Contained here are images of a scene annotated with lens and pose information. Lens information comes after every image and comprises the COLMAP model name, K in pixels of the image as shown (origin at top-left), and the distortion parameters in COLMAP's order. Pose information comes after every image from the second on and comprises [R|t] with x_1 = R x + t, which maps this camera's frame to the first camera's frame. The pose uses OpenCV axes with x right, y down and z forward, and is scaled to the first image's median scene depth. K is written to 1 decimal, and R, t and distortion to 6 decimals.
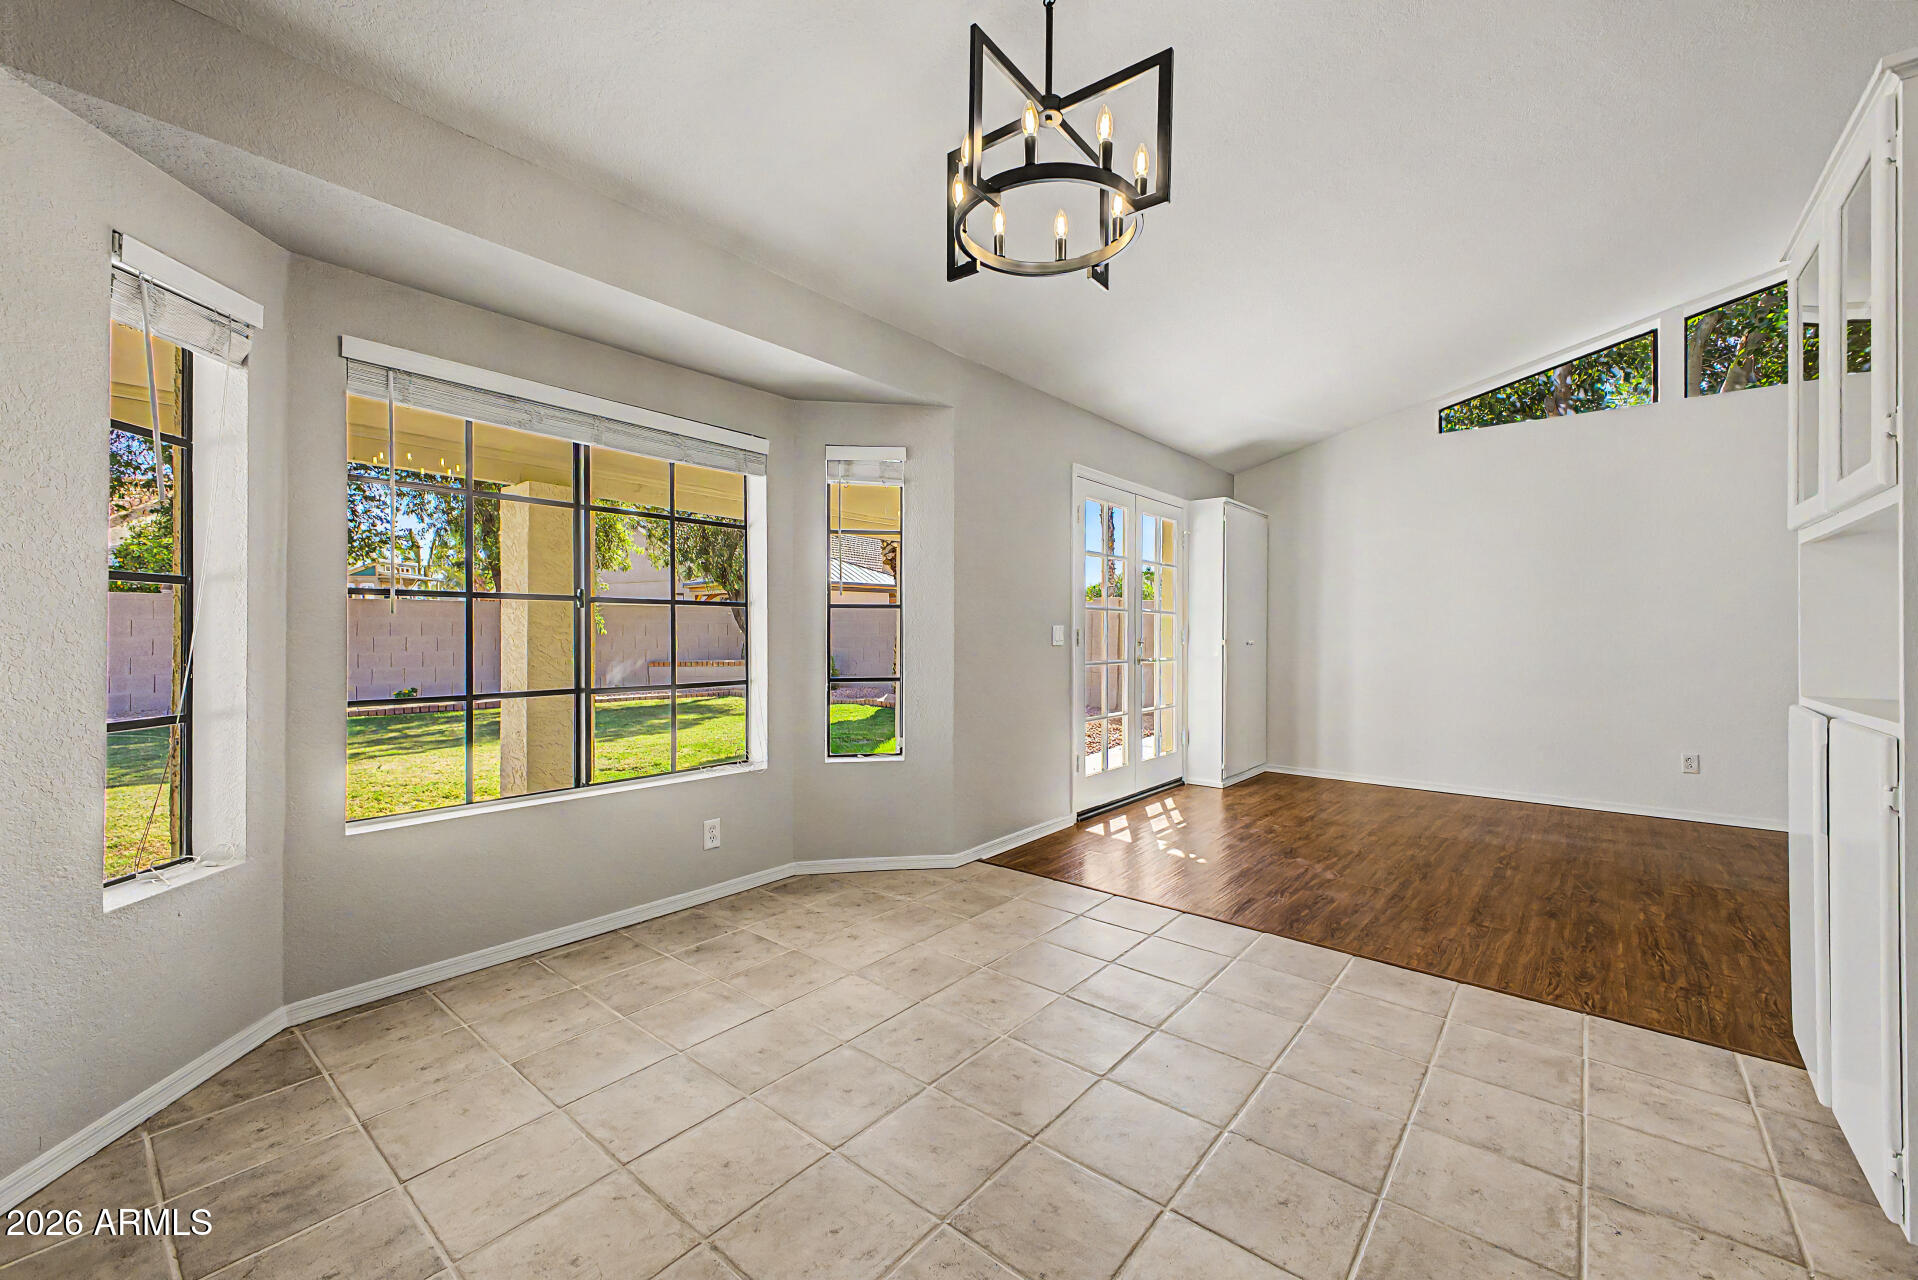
lens RADIAL K [[752.1, 0, 954.4], [0, 752.1, 638.0], [0, 0, 1]] dist [0.008858, -0.000518]
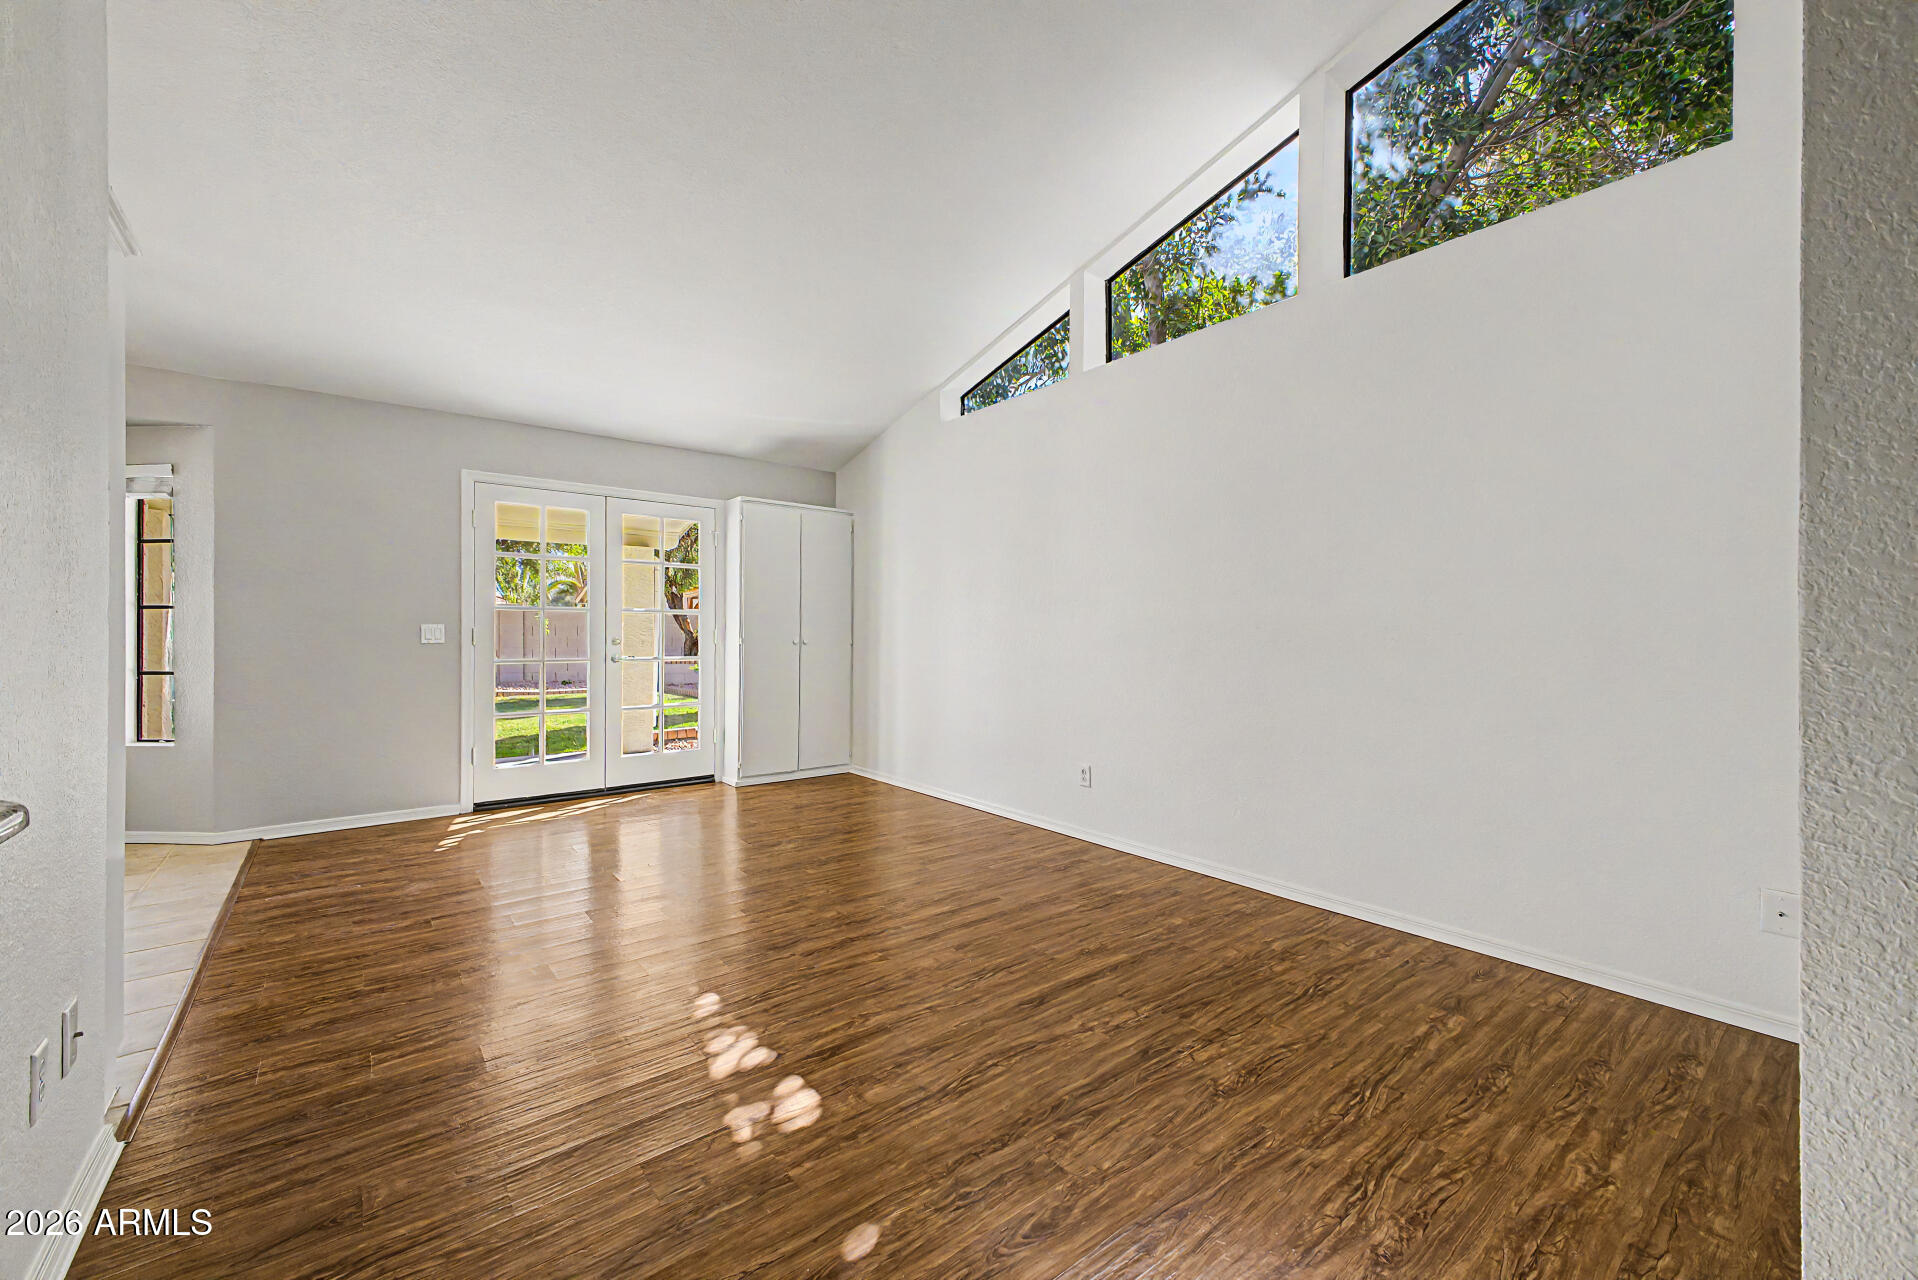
lens RADIAL K [[752.1, 0, 964.9], [0, 752.1, 638.5], [0, 0, 1]] dist [0.008858, -0.000518]
pose [[0.982285, 0.001051, -0.187389, 0.868764], [-0.001668, 0.999994, -0.003135, 0.003971], [0.187384, 0.003392, 0.982281, 0.083524]]
